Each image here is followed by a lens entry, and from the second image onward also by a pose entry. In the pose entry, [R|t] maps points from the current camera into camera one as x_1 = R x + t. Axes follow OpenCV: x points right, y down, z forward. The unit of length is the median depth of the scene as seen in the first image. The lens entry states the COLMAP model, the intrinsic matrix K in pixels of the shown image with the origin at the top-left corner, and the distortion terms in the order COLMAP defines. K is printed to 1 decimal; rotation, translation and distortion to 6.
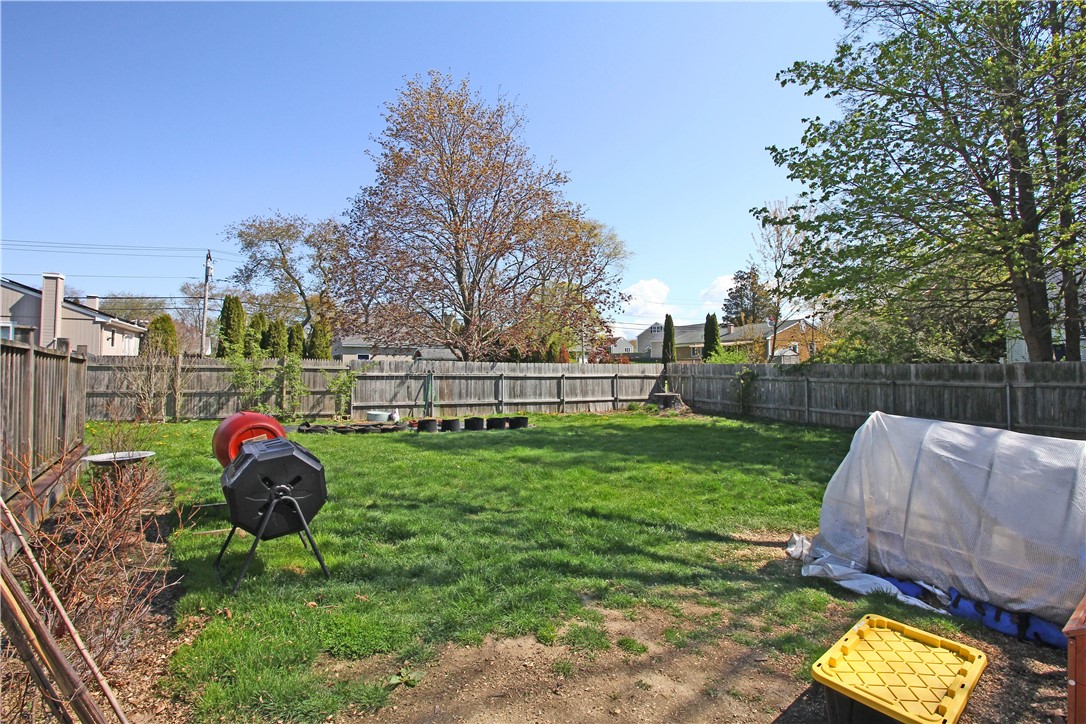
lens RADIAL K [[503.6, 0, 545.3], [0, 503.6, 349.1], [0, 0, 1]] dist [-0.001379, -0.011188]
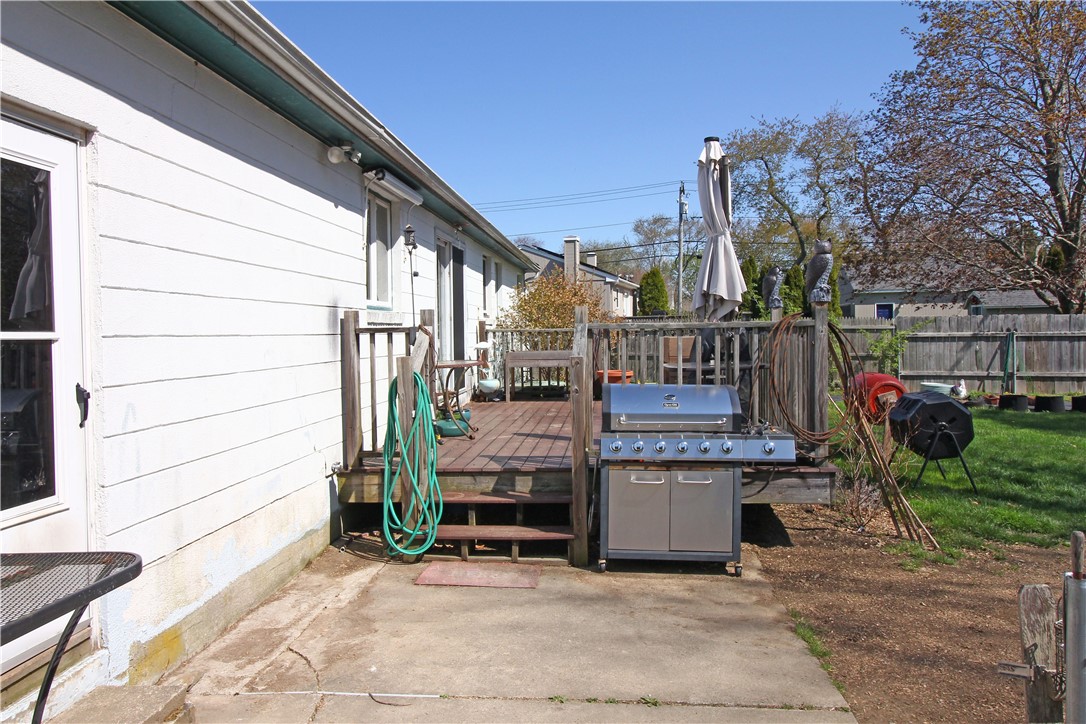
lens RADIAL K [[768.0, 0, 541.8], [0, 768.0, 350.6], [0, 0, 1]] dist [-0.000028, -0.001546]
pose [[0.735691, 0.004804, -0.677300, 0.020013], [0.046611, 0.997245, 0.057703, -0.020363], [0.675712, -0.074021, 0.733440, -0.252081]]
